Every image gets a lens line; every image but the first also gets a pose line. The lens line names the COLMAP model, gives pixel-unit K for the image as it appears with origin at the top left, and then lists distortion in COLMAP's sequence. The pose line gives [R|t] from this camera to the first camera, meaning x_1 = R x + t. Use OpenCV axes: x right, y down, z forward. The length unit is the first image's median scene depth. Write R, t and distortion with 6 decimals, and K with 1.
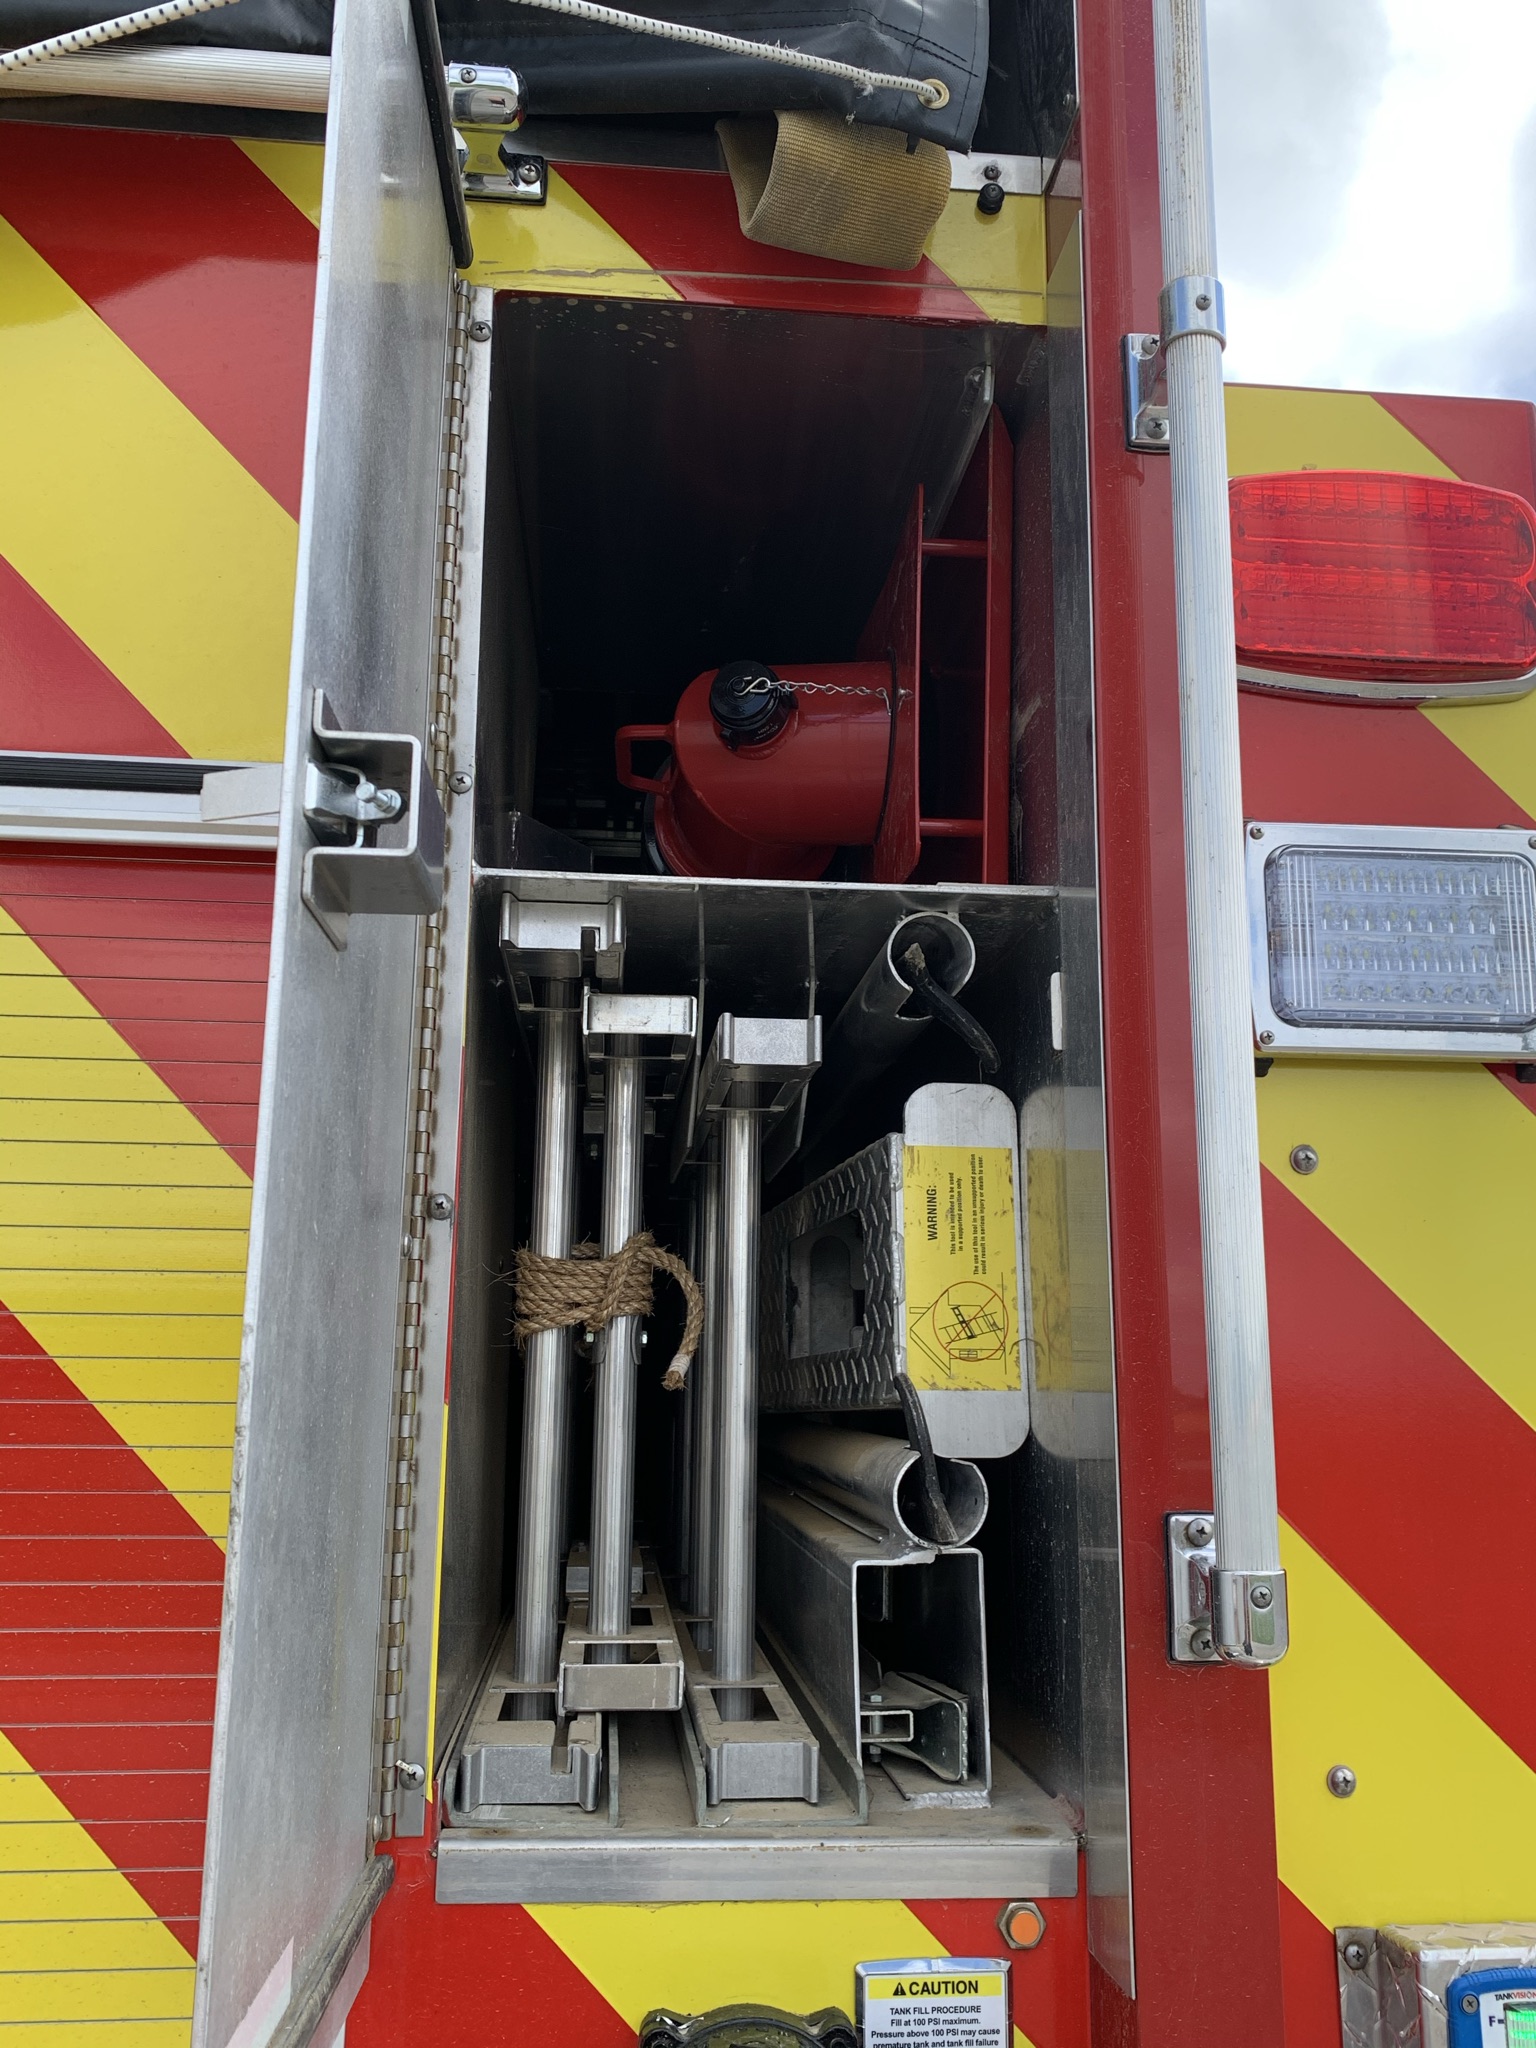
lens RADIAL K [[1726.2, 0, 782.3], [0, 1726.2, 995.6], [0, 0, 1]] dist [0.057048, -0.082586]
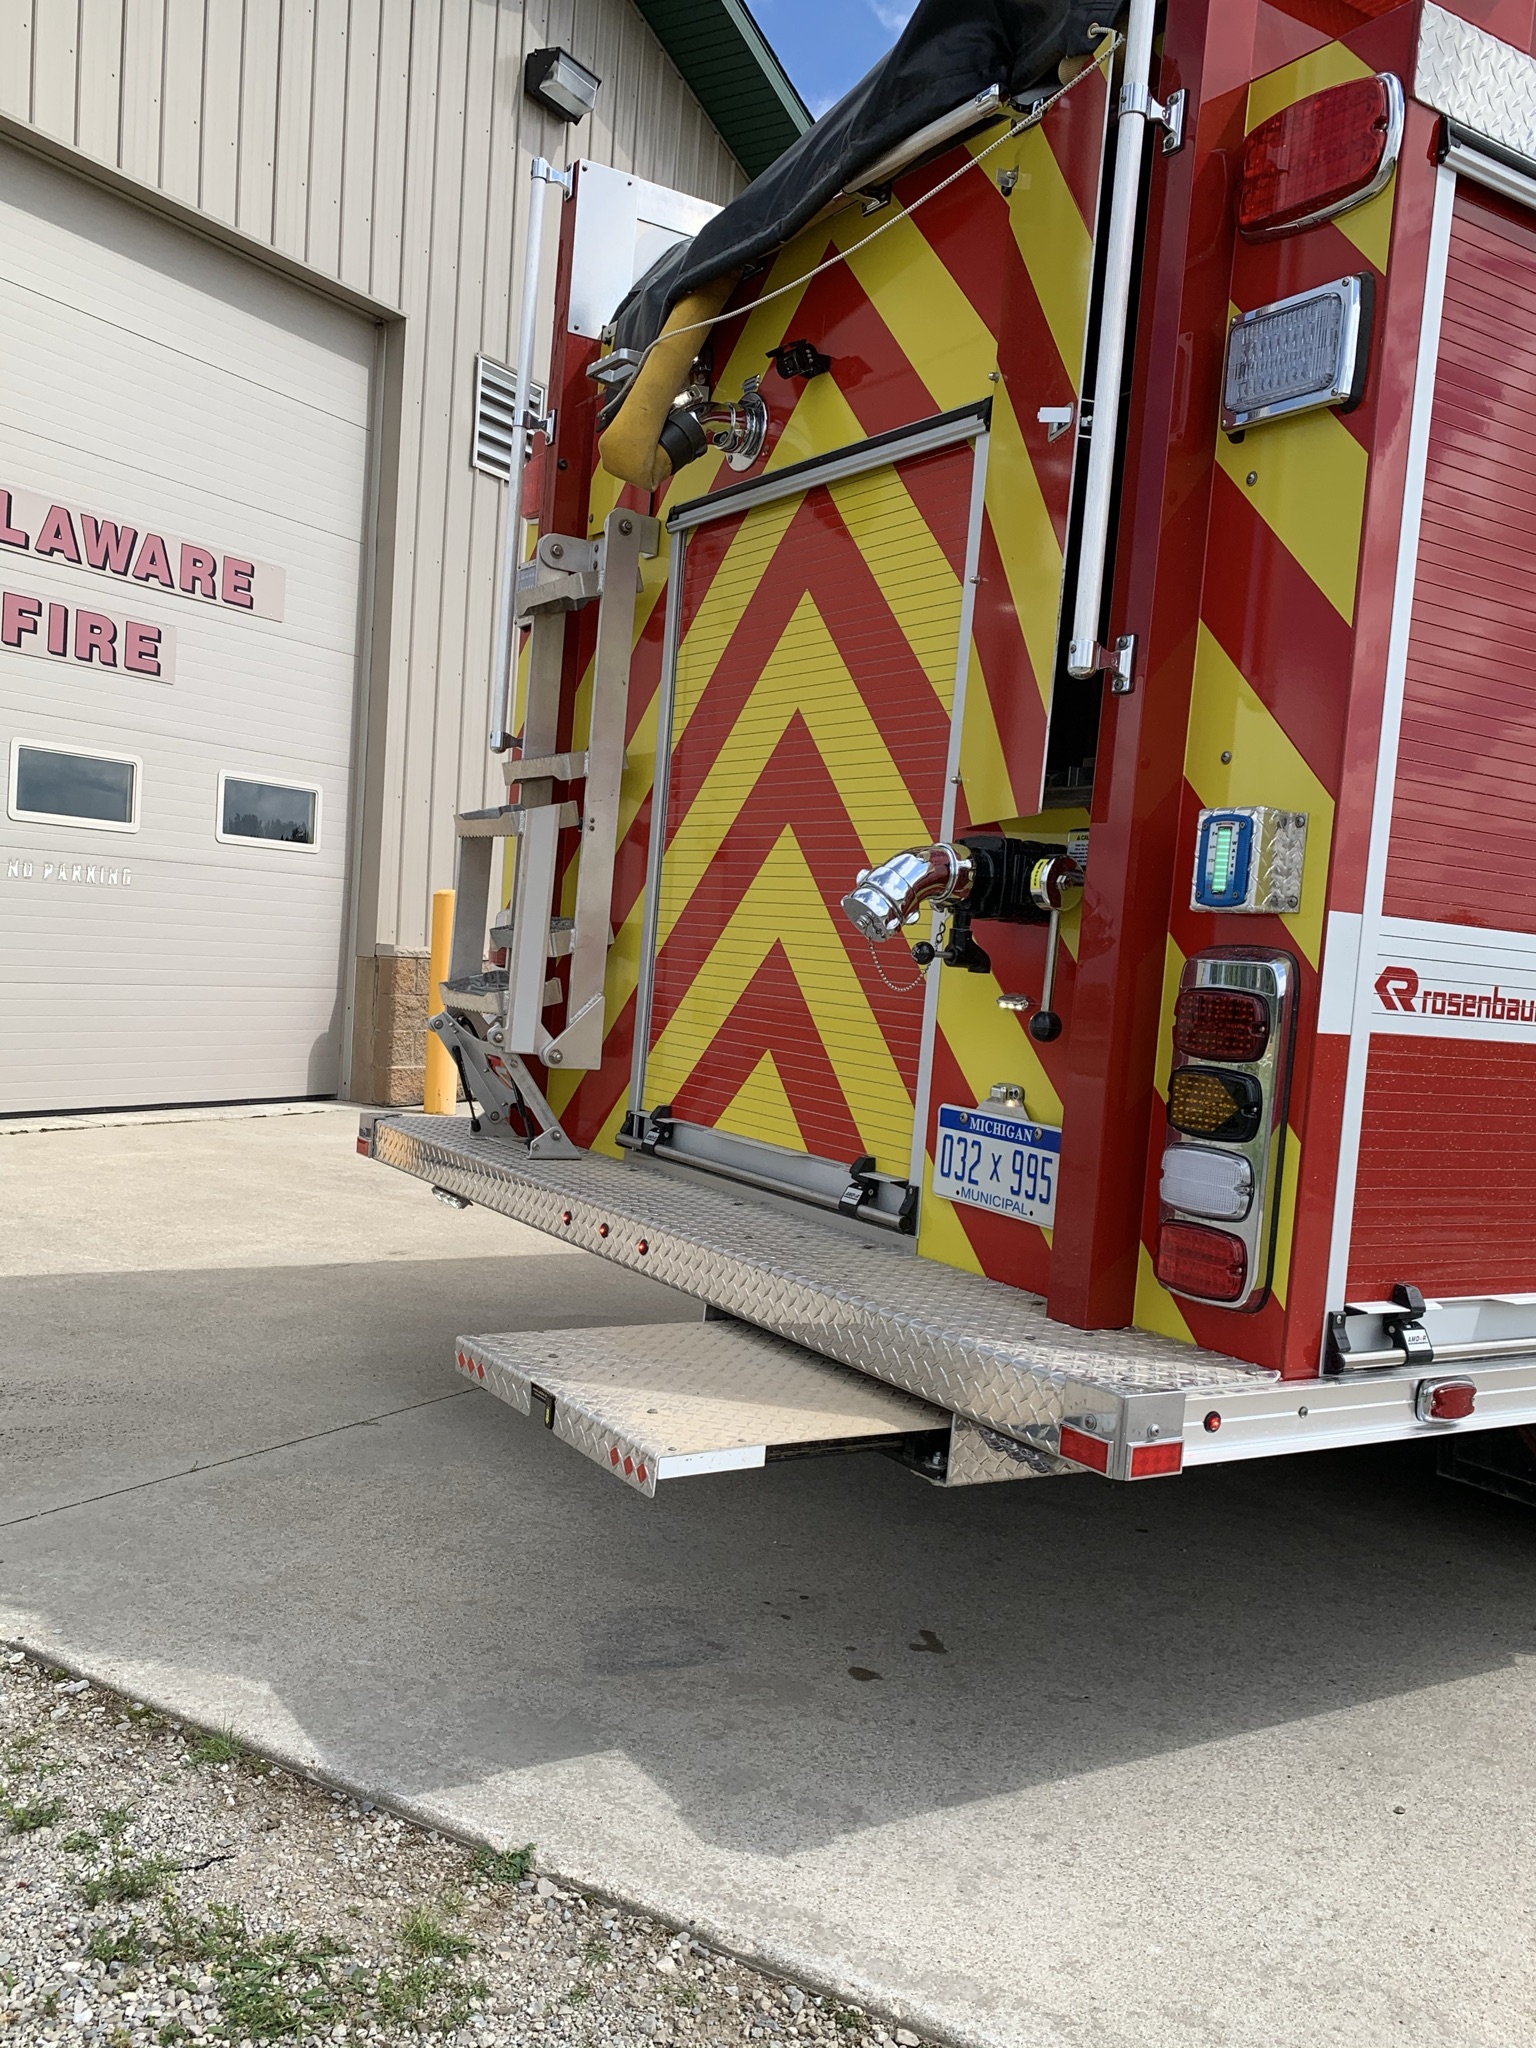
lens RADIAL K [[1726.2, 0, 748.6], [0, 1726.2, 1052.9], [0, 0, 1]] dist [0.057048, -0.082586]
pose [[0.445127, 0.083437, -0.891572, 1.909720], [0.107549, 0.983461, 0.145732, 0.394940], [0.888986, -0.160757, 0.428791, -0.536126]]
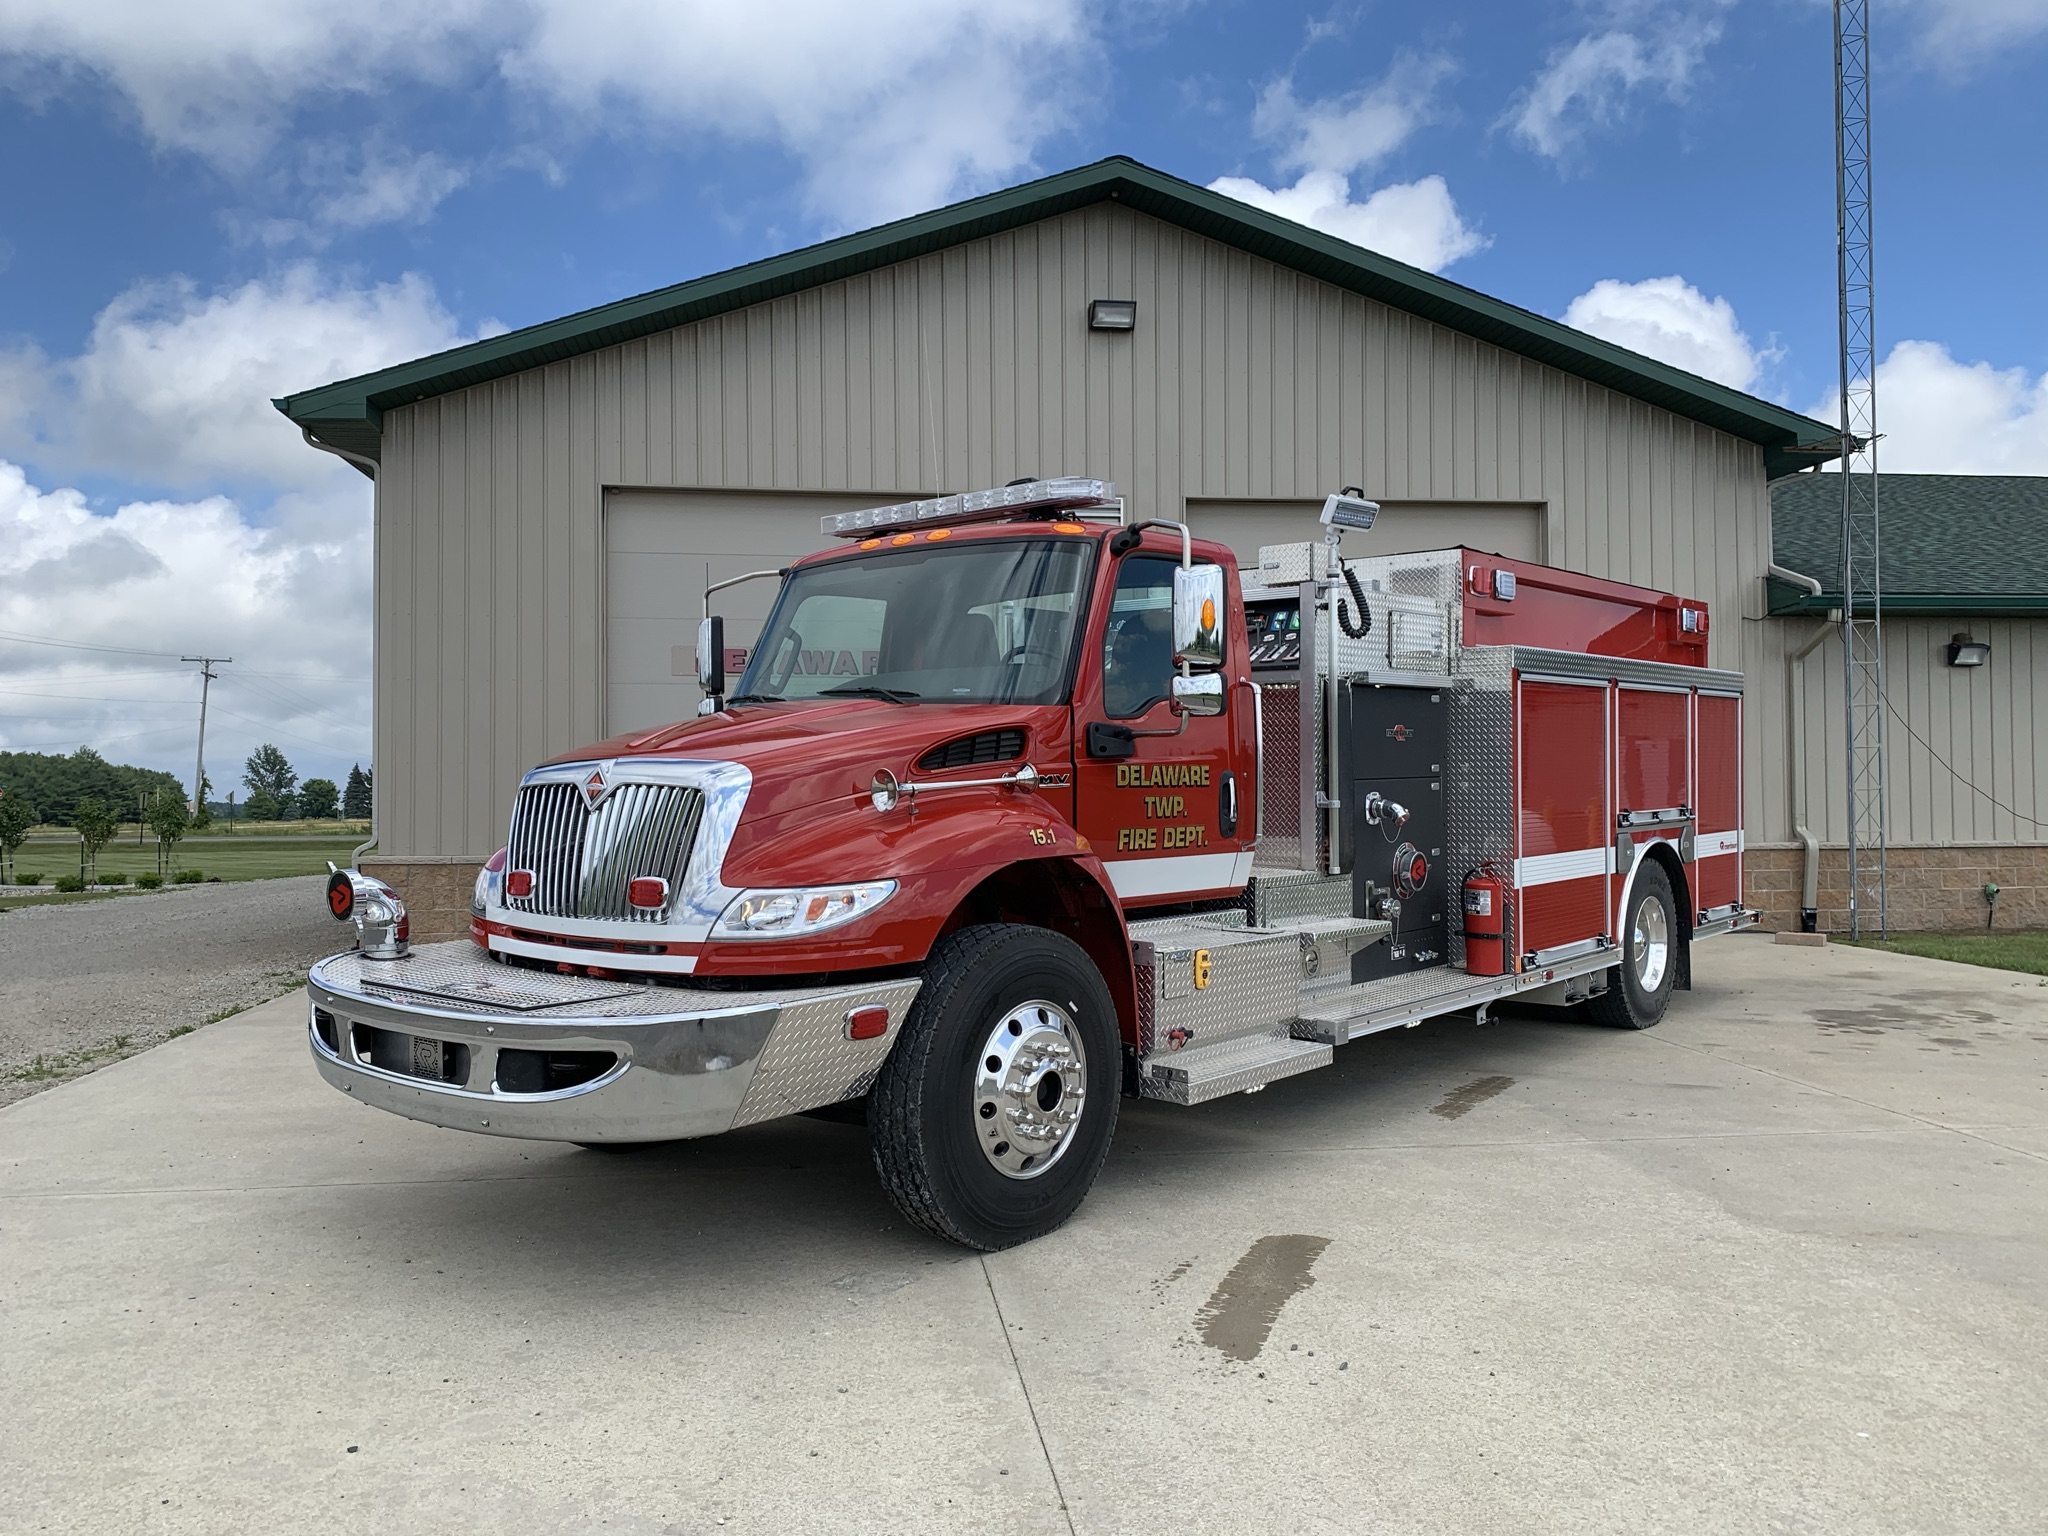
lens RADIAL K [[1561.5, 0, 1031.3], [0, 1561.5, 778.6], [0, 0, 1]] dist [0.017767, -0.020495]
pose [[-0.416944, -0.011540, -0.908859, 5.252395], [0.178929, 0.979311, -0.094519, 1.629709], [0.891146, -0.202031, -0.406254, 7.411865]]
